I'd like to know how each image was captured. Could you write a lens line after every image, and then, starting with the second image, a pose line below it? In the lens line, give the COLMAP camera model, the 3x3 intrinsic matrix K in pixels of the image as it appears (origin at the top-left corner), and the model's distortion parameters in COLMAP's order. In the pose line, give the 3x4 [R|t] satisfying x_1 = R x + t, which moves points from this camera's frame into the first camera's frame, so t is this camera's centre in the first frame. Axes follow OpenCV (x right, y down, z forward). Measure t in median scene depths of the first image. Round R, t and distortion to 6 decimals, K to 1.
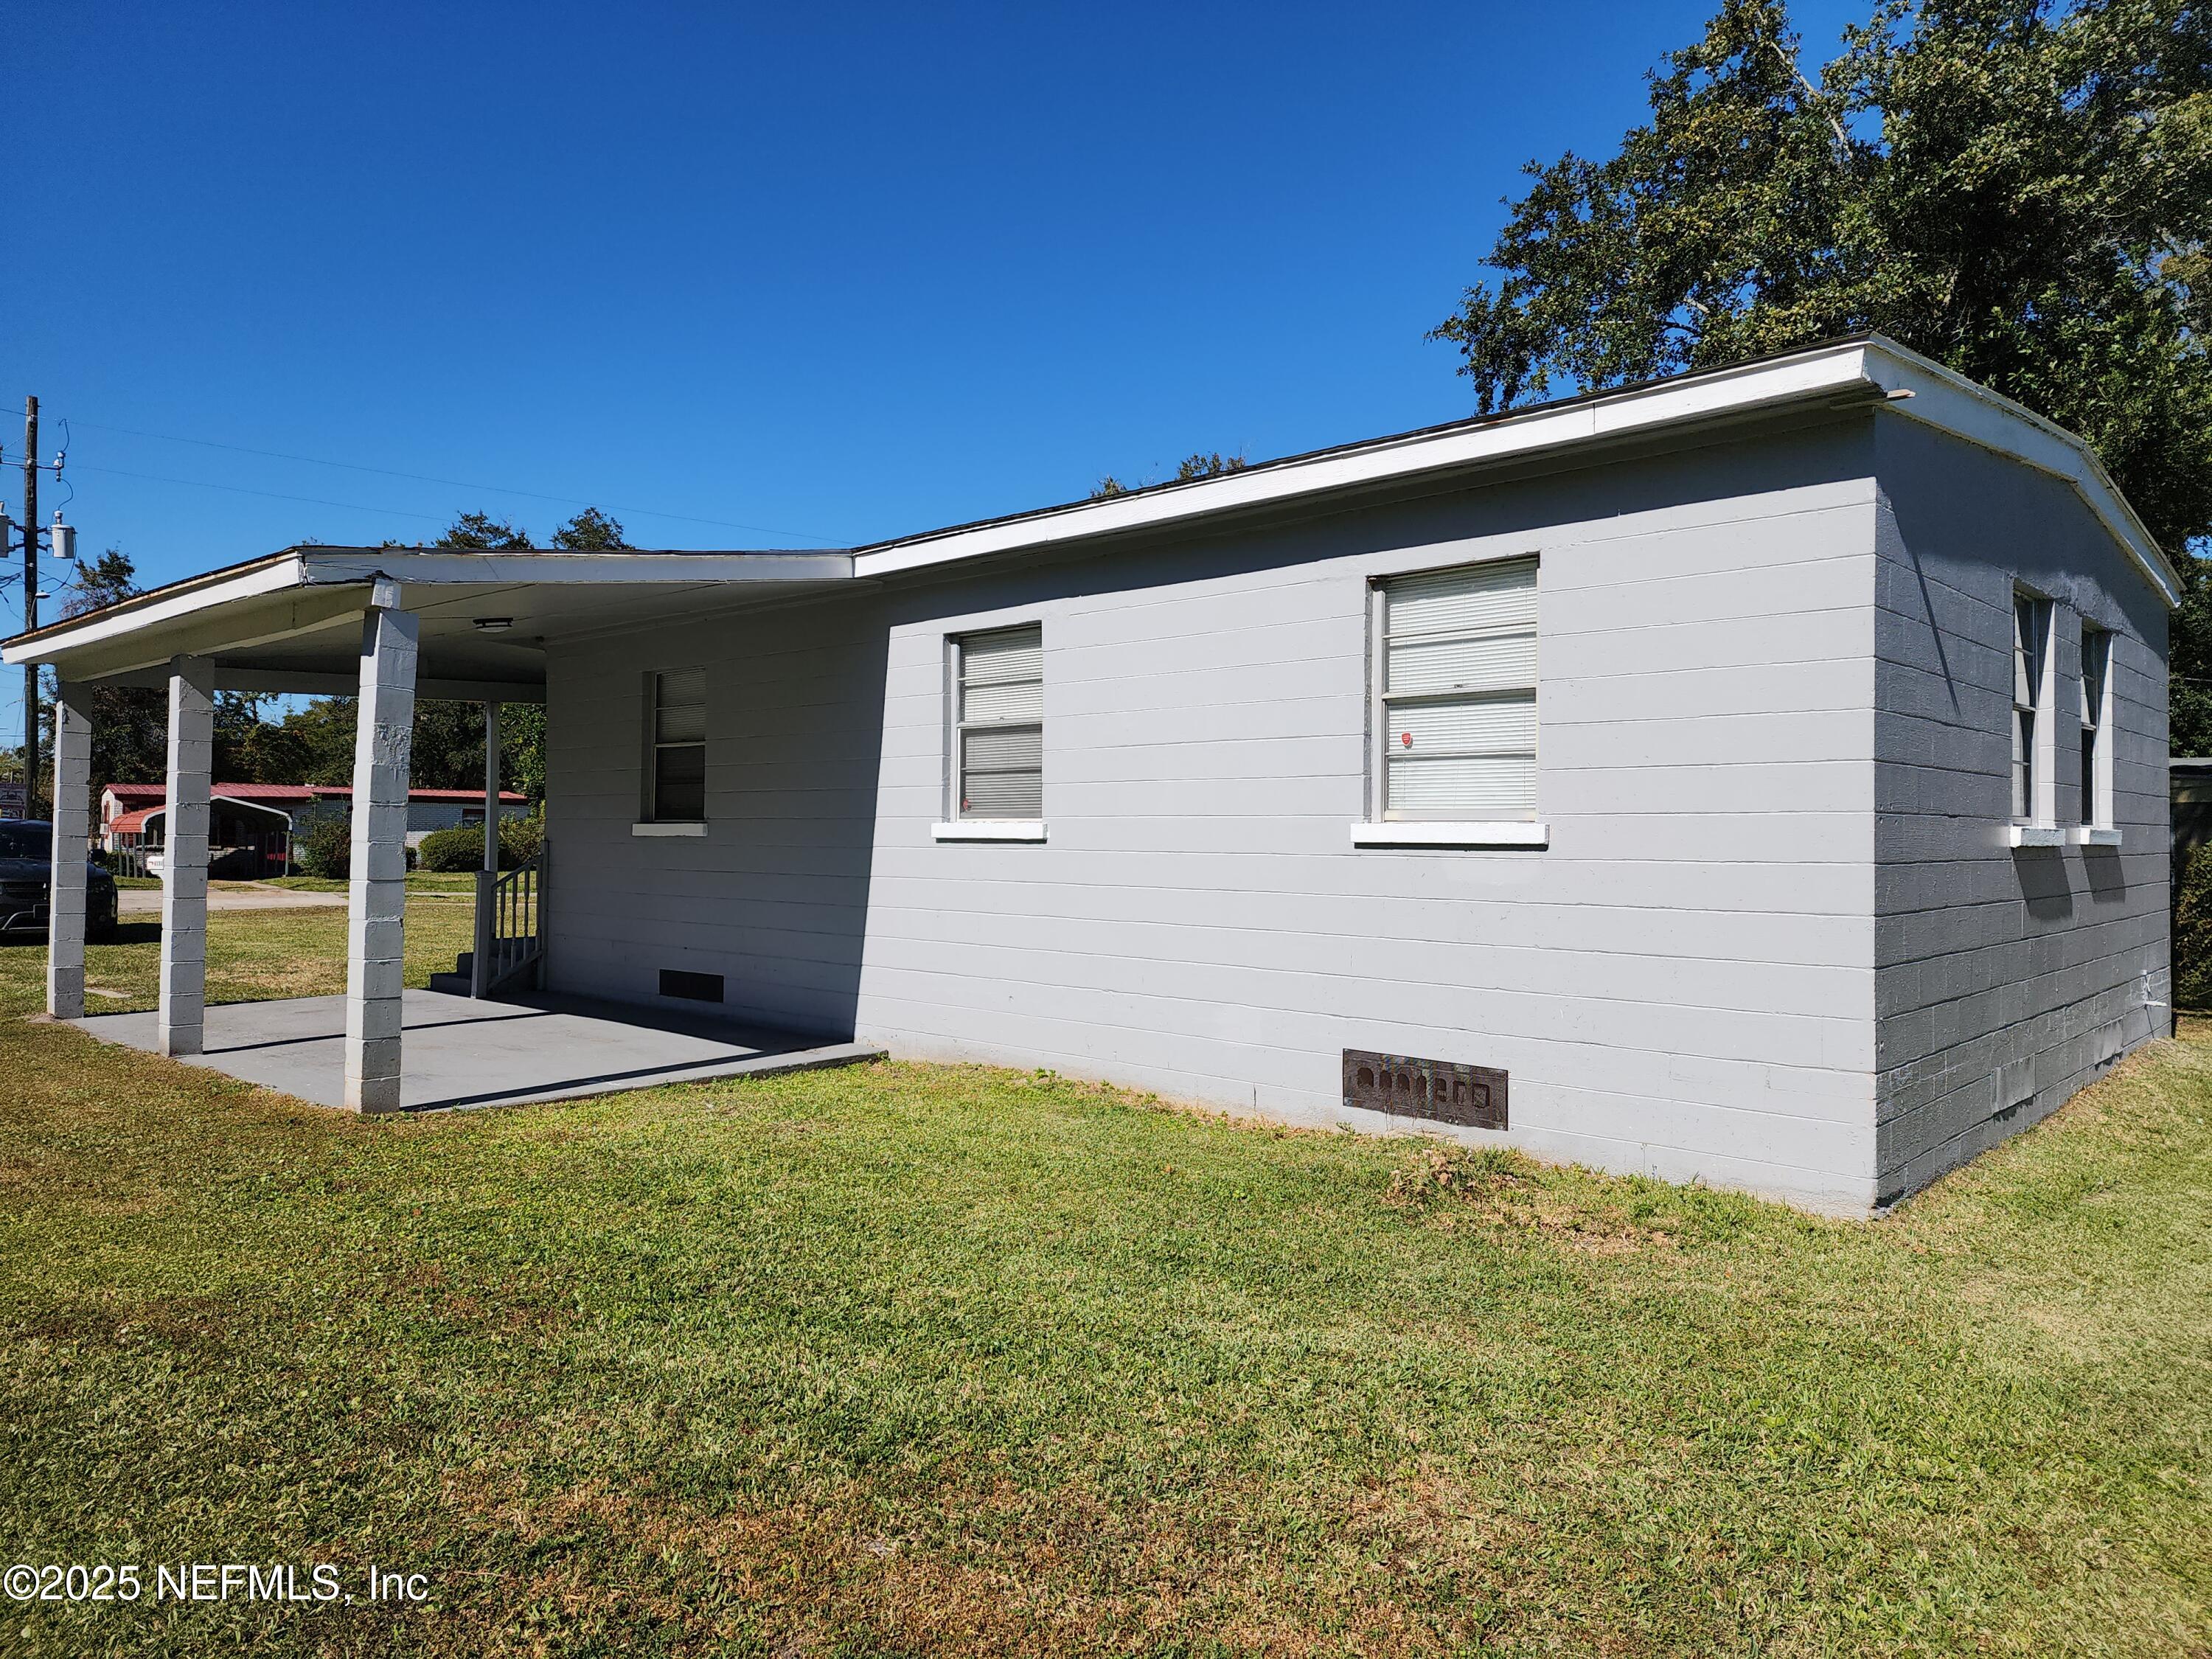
lens RADIAL K [[1479.9, 0, 1147.6], [0, 1479.9, 798.9], [0, 0, 1]] dist [0.036751, -0.000775]
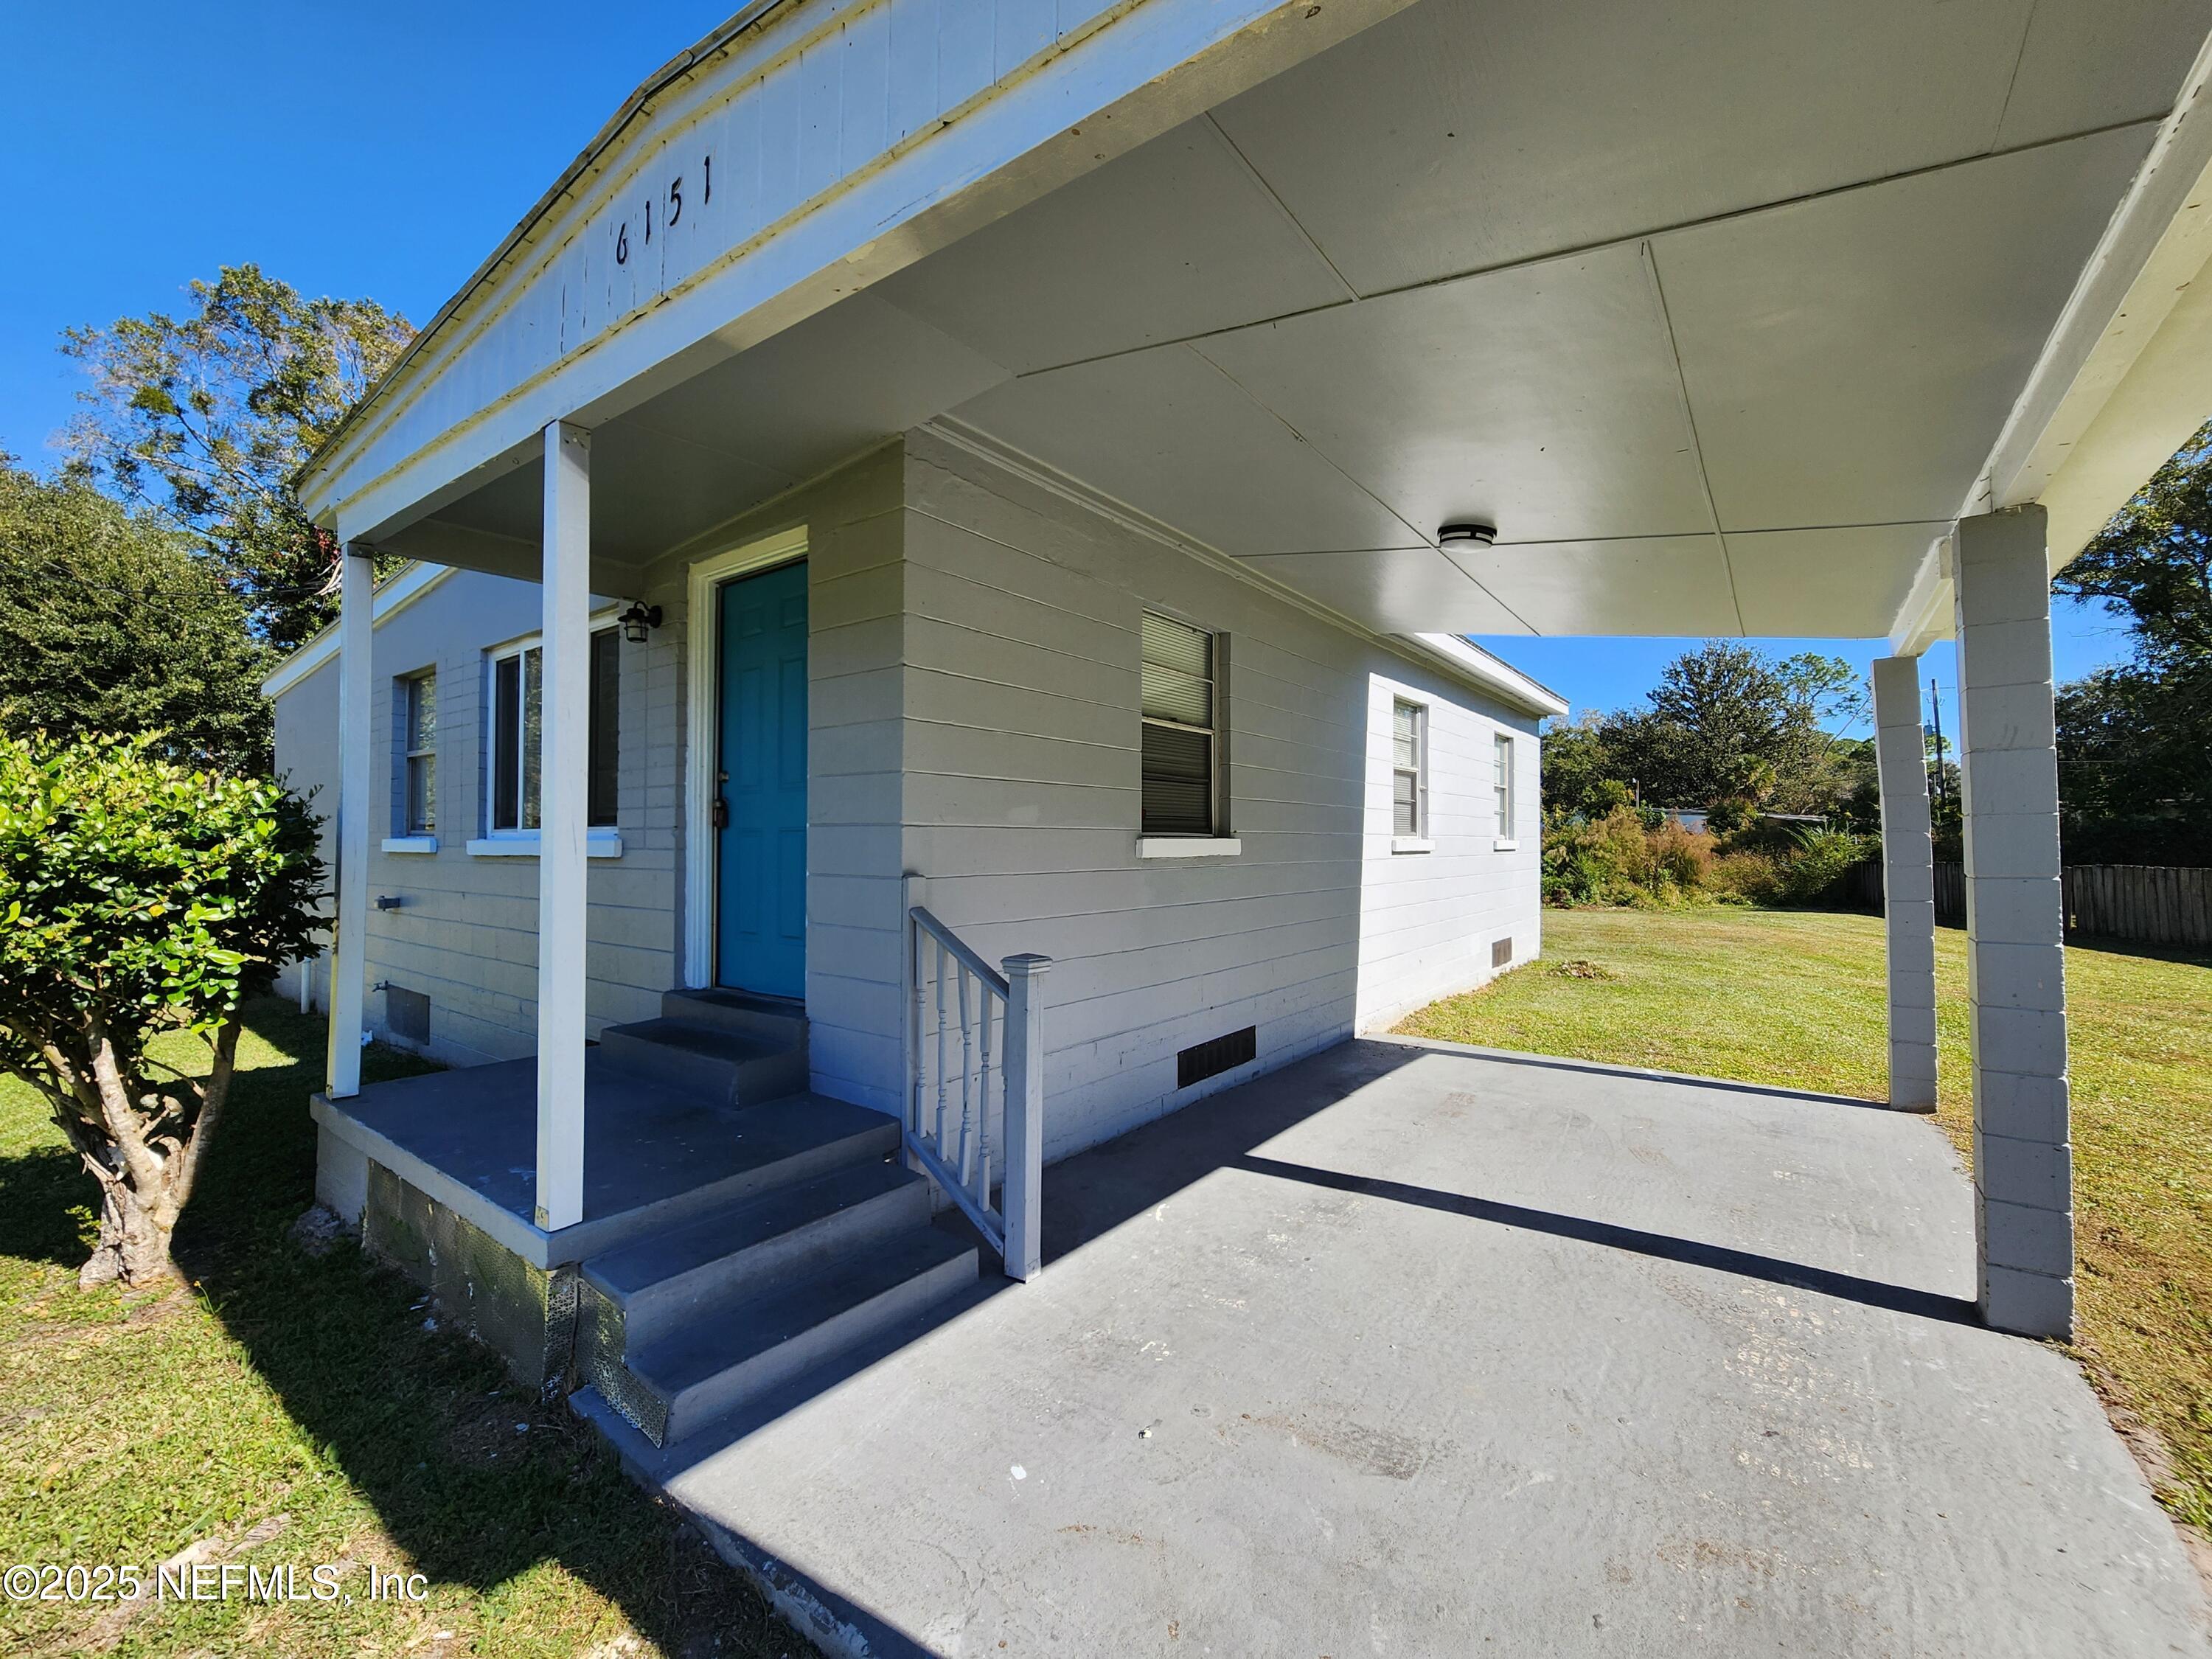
lens RADIAL K [[913.0, 0, 1096.9], [0, 913.0, 823.0], [0, 0, 1]] dist [0.001011, 0.000290]
pose [[-0.066055, 0.012753, 0.997734, -0.916087], [-0.024985, 0.999584, -0.014431, 0.020019], [-0.997503, -0.025882, -0.065709, 1.312898]]
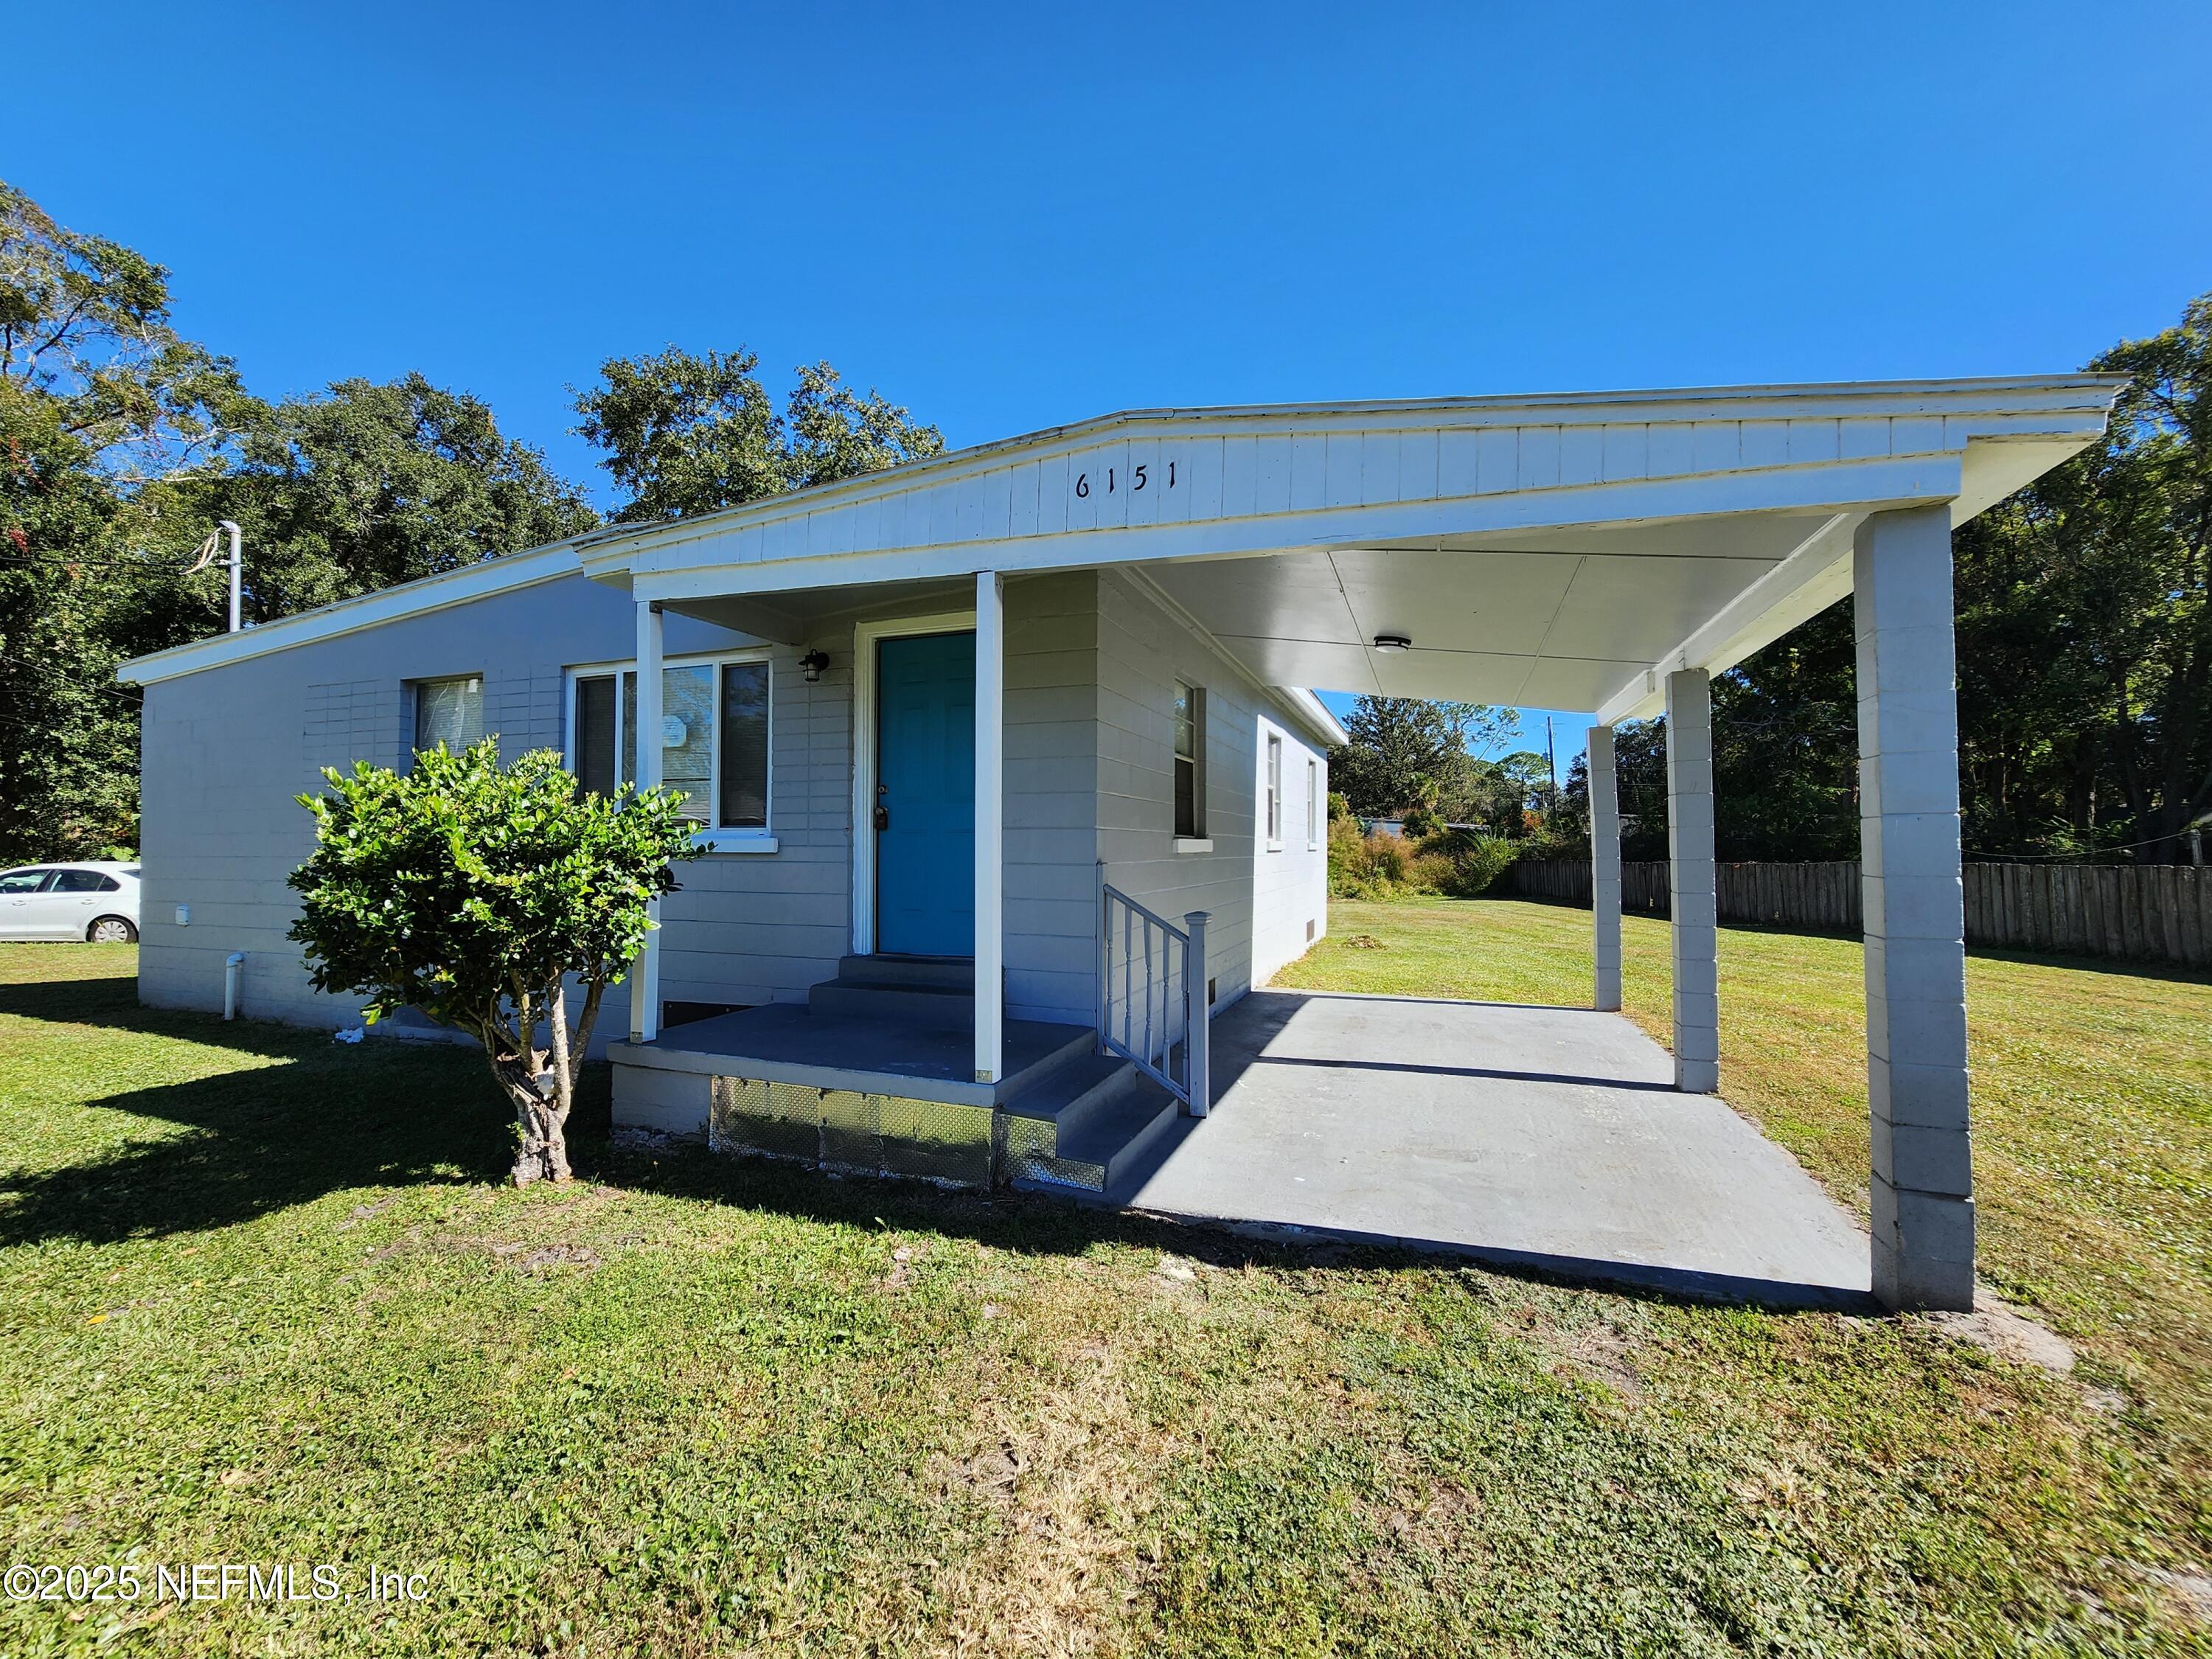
lens RADIAL K [[897.0, 0, 1104.6], [0, 897.0, 822.8], [0, 0, 1]] dist [0.001353, 0.000422]
pose [[-0.345708, 0.015281, 0.938218, -1.039540], [-0.027117, 0.999287, -0.026267, 0.027609], [-0.937950, -0.034523, -0.345047, 1.535404]]
